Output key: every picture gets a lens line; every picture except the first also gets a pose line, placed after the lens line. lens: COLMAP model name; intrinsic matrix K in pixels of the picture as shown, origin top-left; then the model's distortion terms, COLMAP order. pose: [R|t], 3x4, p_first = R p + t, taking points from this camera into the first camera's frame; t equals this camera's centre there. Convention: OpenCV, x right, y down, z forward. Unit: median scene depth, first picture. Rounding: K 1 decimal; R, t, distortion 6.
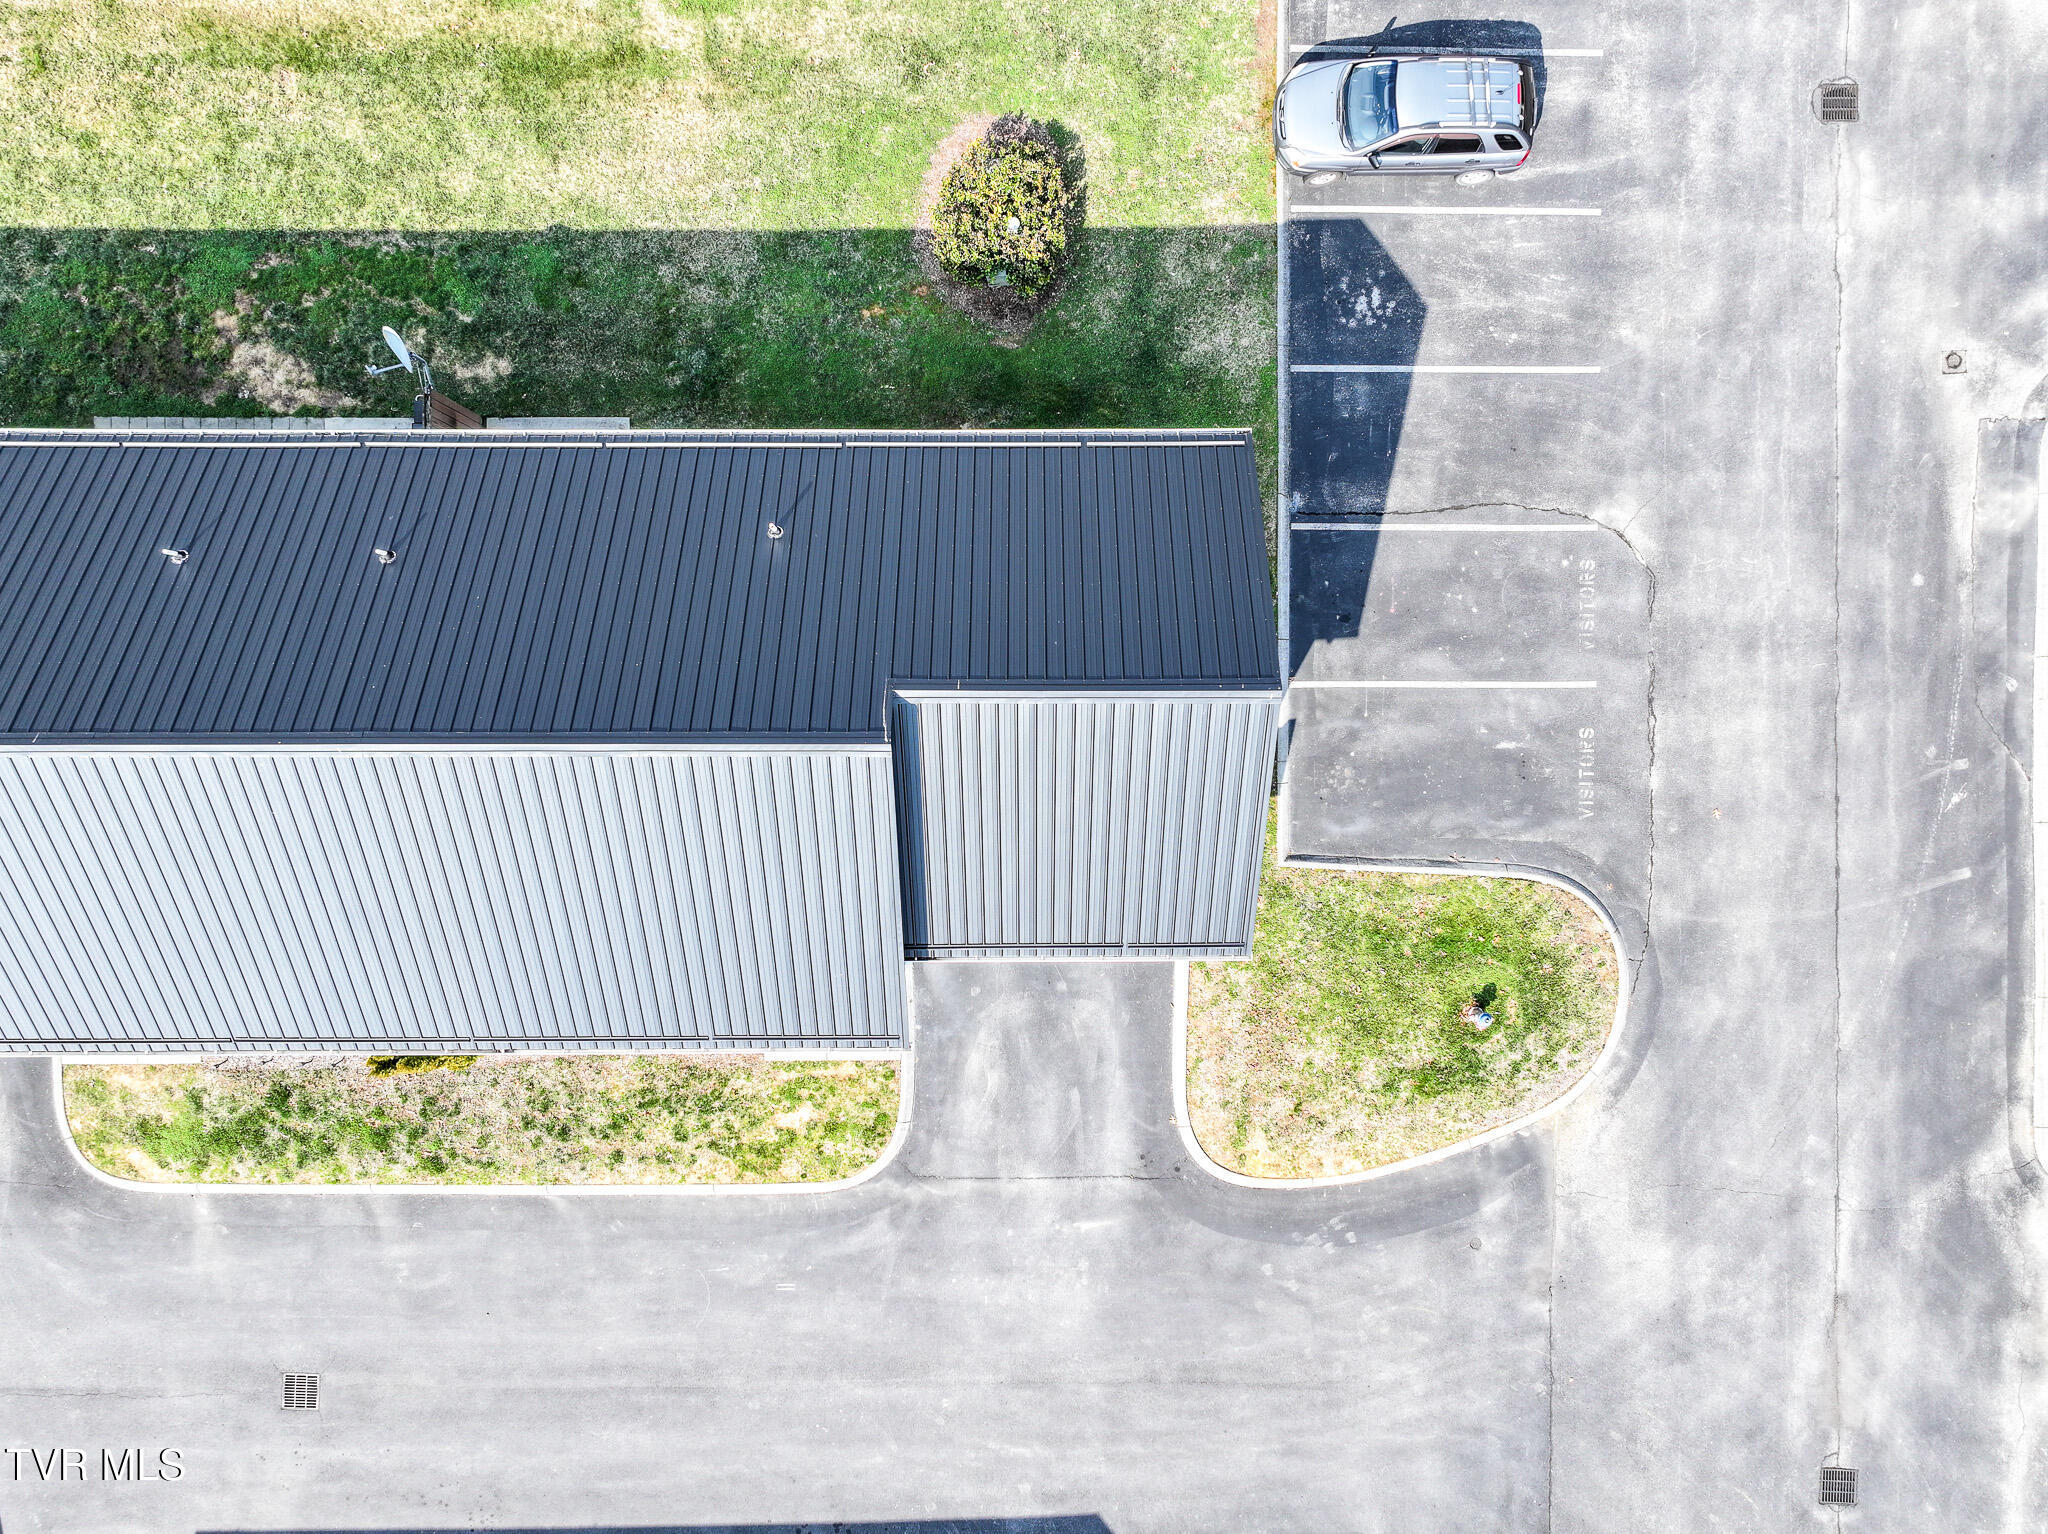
lens RADIAL K [[1419.5, 0, 1024.0], [0, 1419.5, 767.0], [0, 0, 1]] dist [0.008419, -0.000311]
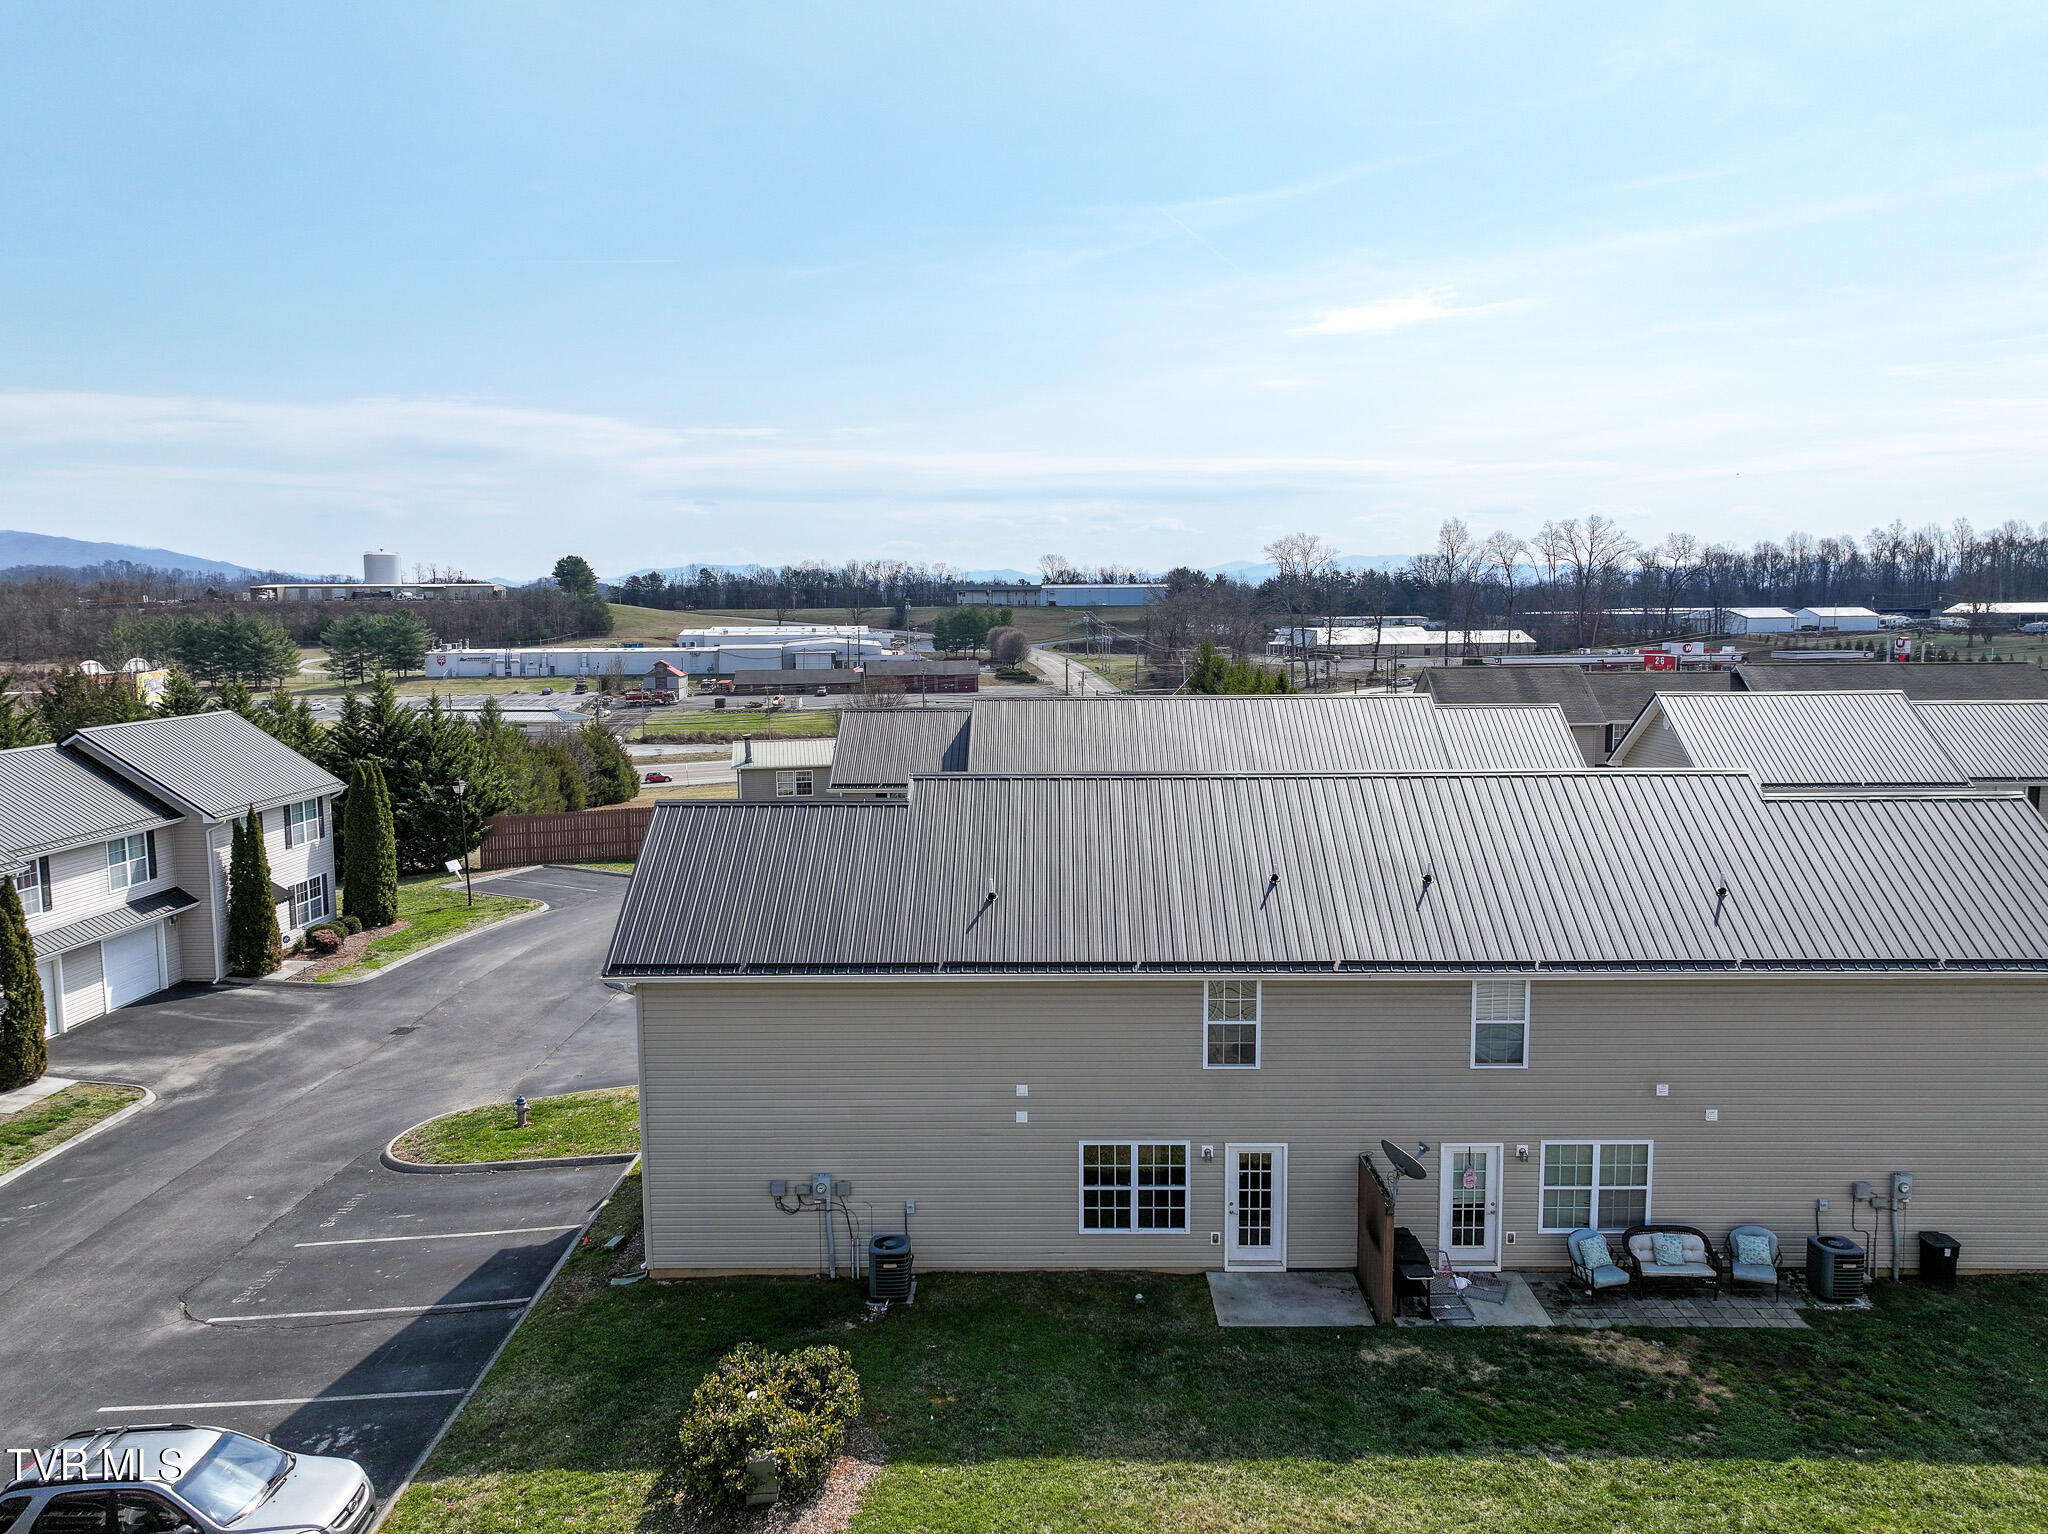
lens RADIAL K [[1419.5, 0, 1024.0], [0, 1419.5, 767.0], [0, 0, 1]] dist [0.008419, -0.000311]
pose [[-0.999838, -0.001597, 0.017916, -0.167299], [0.017972, -0.129346, 0.991437, -1.092368], [0.000734, 0.991598, 0.129353, 0.524724]]
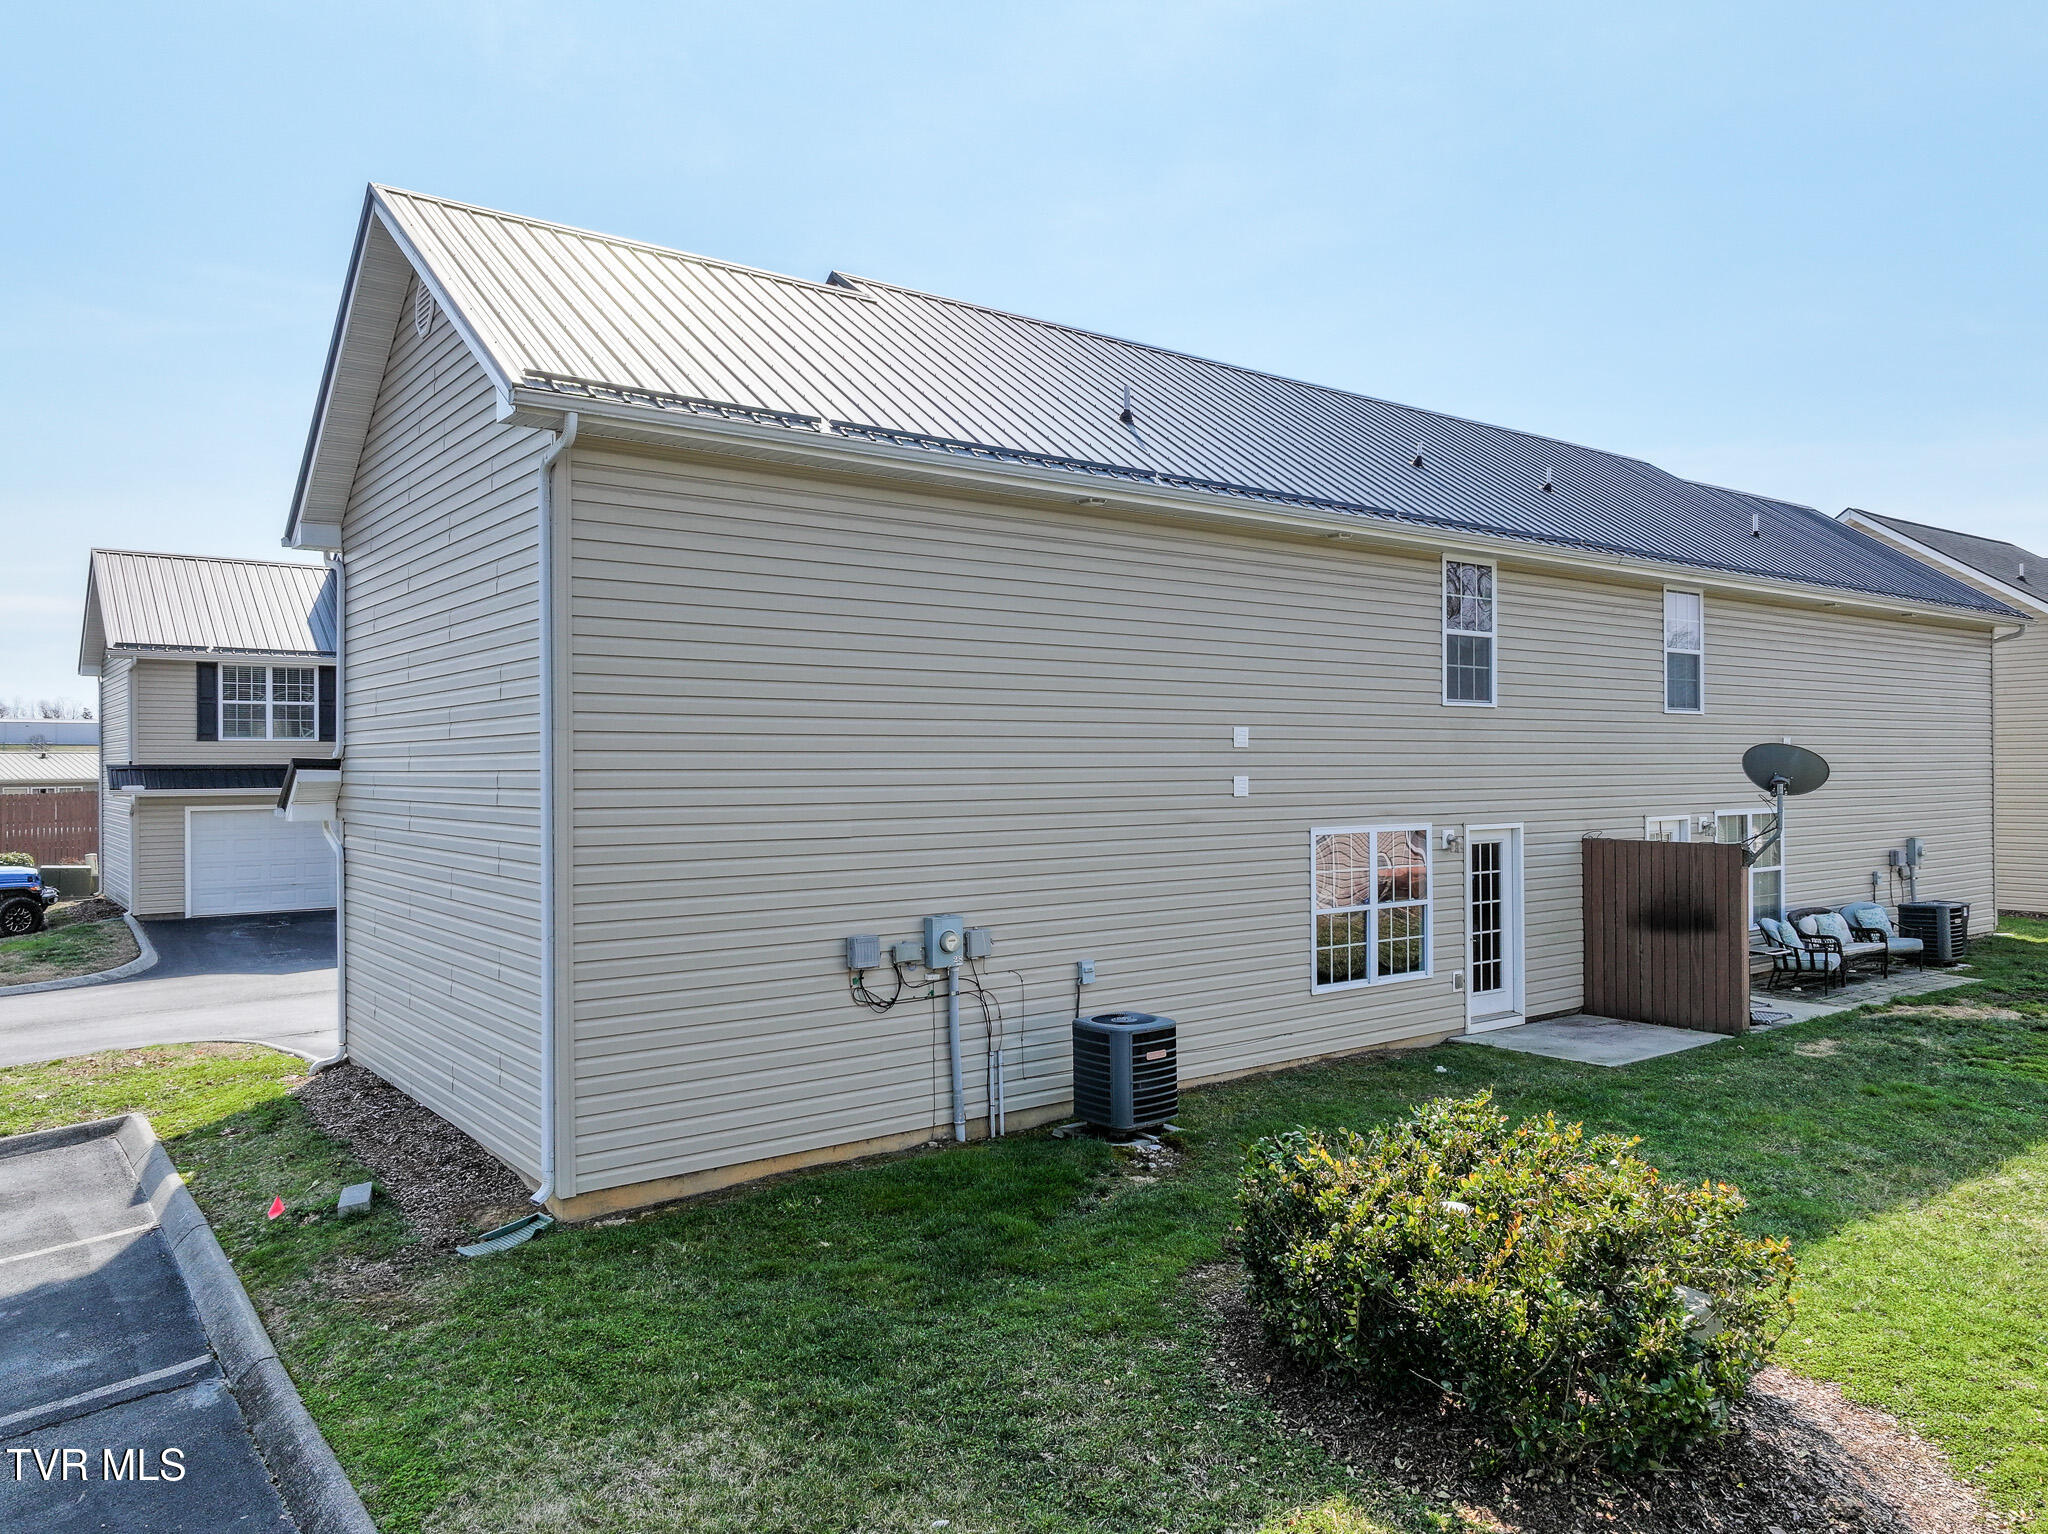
lens RADIAL K [[1419.5, 0, 1024.0], [0, 1419.5, 767.0], [0, 0, 1]] dist [0.008419, -0.000311]
pose [[-0.798616, -0.004535, -0.601824, 0.242142], [-0.601692, -0.016270, 0.798563, -0.539763], [-0.013413, 0.999857, 0.010265, 0.876682]]
